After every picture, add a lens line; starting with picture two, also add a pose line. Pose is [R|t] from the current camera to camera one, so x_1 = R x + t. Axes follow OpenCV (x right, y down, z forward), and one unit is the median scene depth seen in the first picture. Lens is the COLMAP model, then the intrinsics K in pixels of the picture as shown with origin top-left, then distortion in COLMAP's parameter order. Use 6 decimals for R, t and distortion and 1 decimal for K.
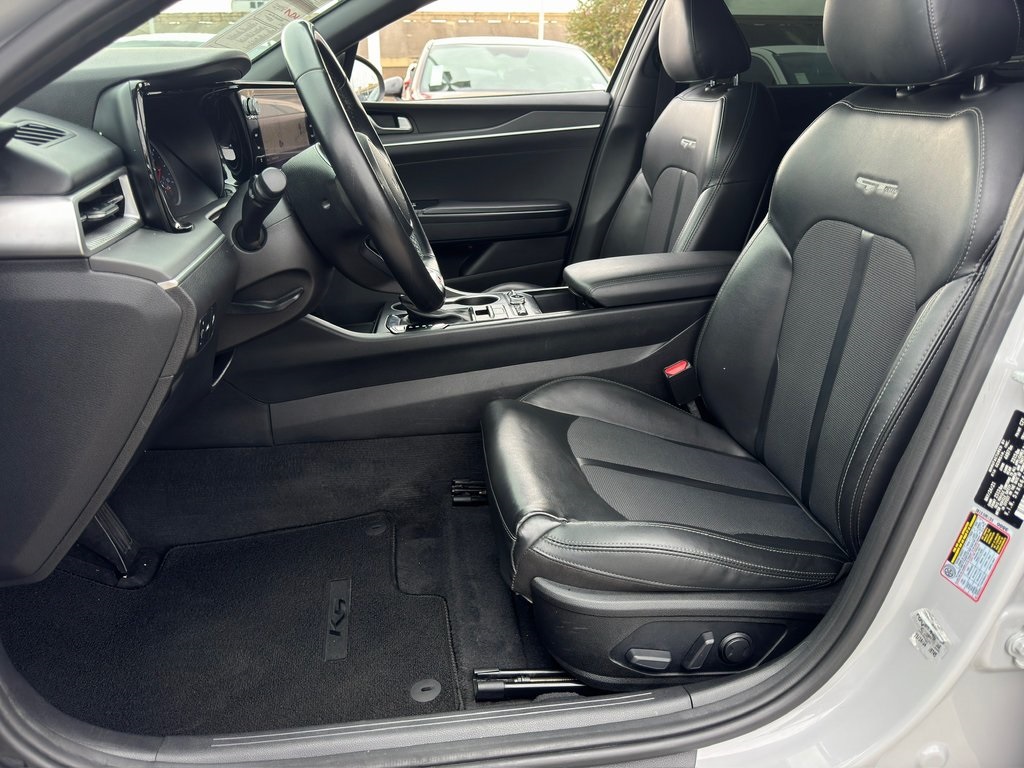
lens RADIAL K [[721.8, 0, 512.0], [0, 721.8, 384.0], [0, 0, 1]] dist [-0.007926, -0.007147]
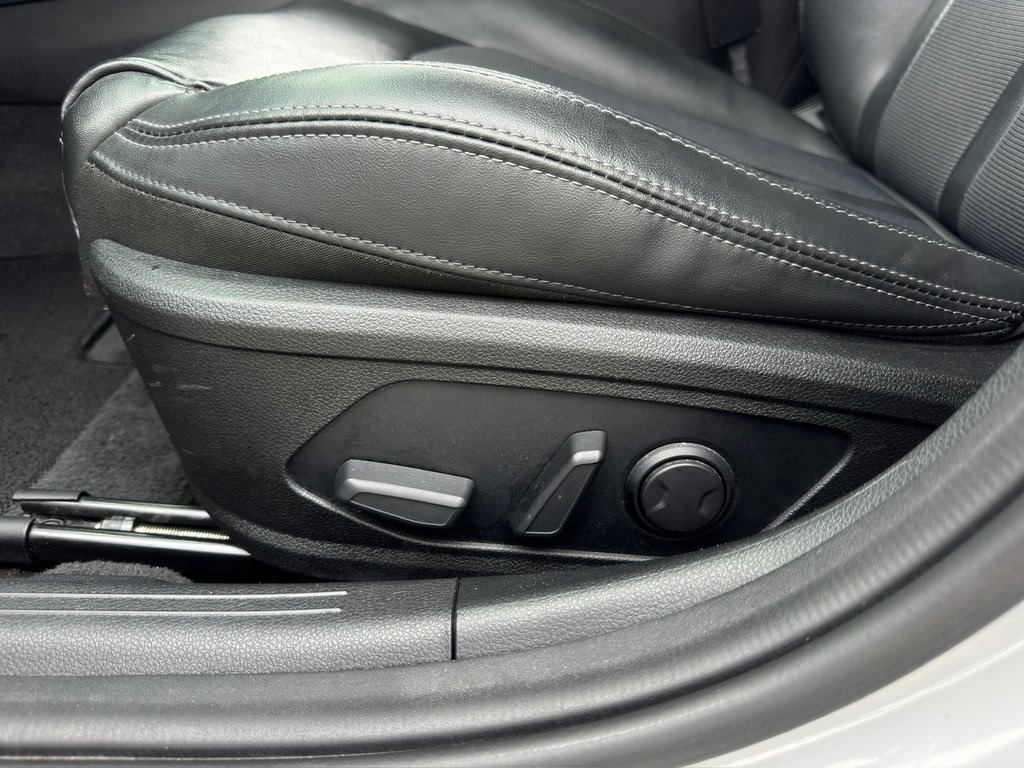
lens RADIAL K [[721.8, 0, 512.0], [0, 721.8, 384.0], [0, 0, 1]] dist [-0.007926, -0.007147]
pose [[0.989380, 0.060024, -0.132380, 0.281098], [-0.039096, 0.987082, 0.155372, 0.277741], [0.139996, -0.148546, 0.978946, 0.688405]]
